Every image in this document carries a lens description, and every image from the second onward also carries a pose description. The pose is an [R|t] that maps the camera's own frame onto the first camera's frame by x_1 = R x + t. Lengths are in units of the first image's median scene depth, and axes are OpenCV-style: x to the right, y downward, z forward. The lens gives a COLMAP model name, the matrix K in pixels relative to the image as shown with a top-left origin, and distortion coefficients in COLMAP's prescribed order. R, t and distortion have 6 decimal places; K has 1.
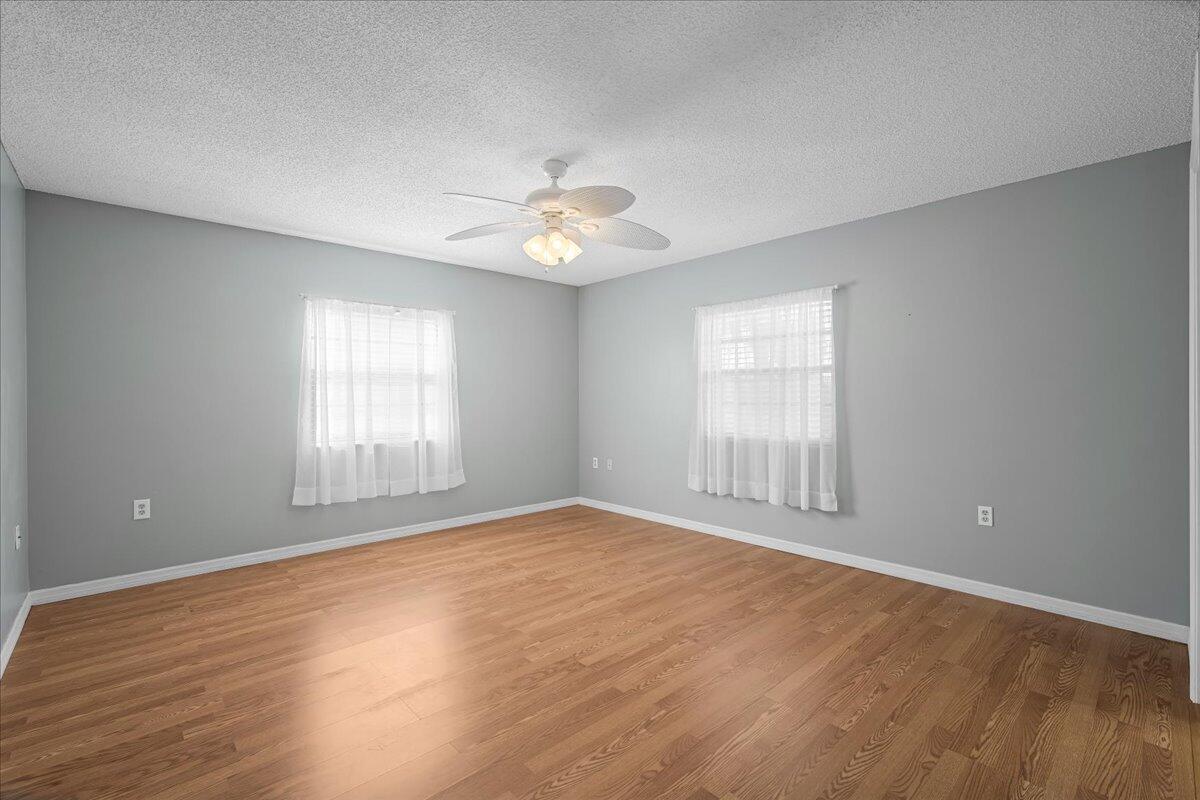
lens RADIAL K [[526.2, 0, 599.4], [0, 526.2, 402.9], [0, 0, 1]] dist [-0.010006, 0.002693]
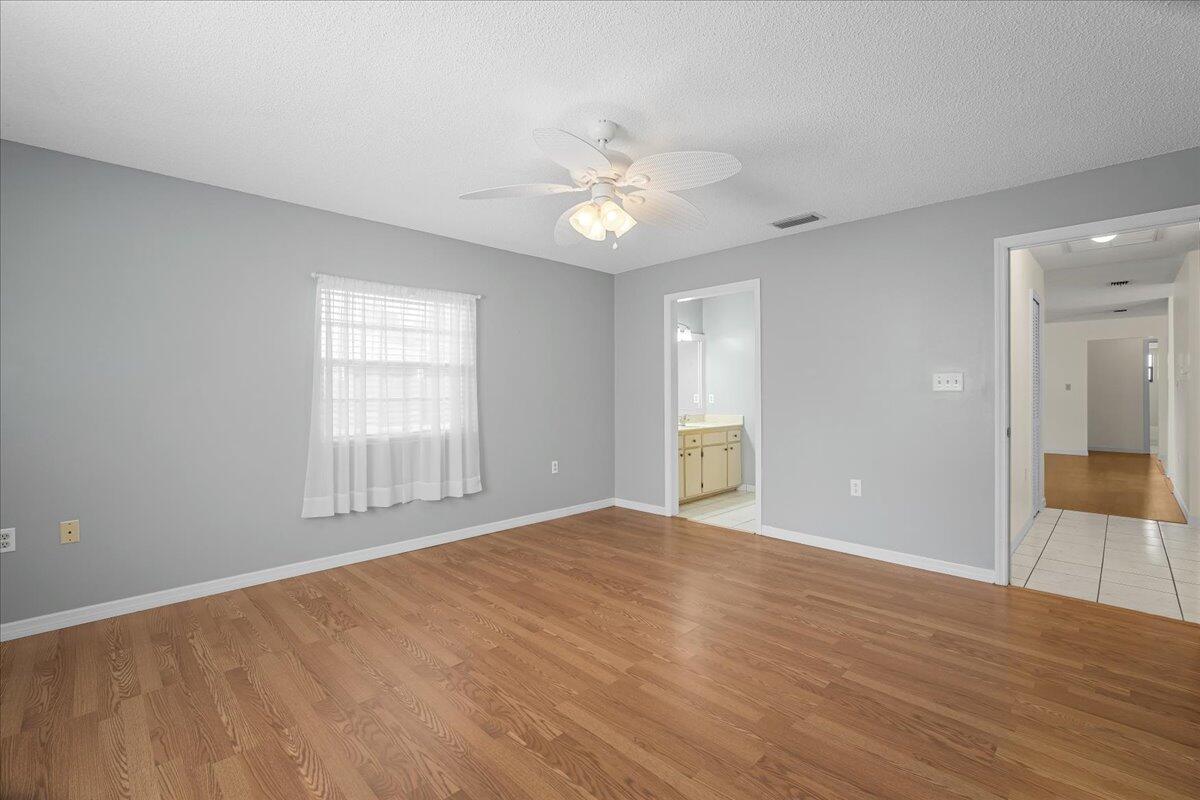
lens RADIAL K [[526.2, 0, 596.1], [0, 526.2, 390.4], [0, 0, 1]] dist [-0.010006, 0.002693]
pose [[-0.033443, 0.003578, 0.999434, -0.719026], [0.015764, 0.999871, -0.003052, -0.007177], [-0.999316, 0.015653, -0.033495, 0.776331]]
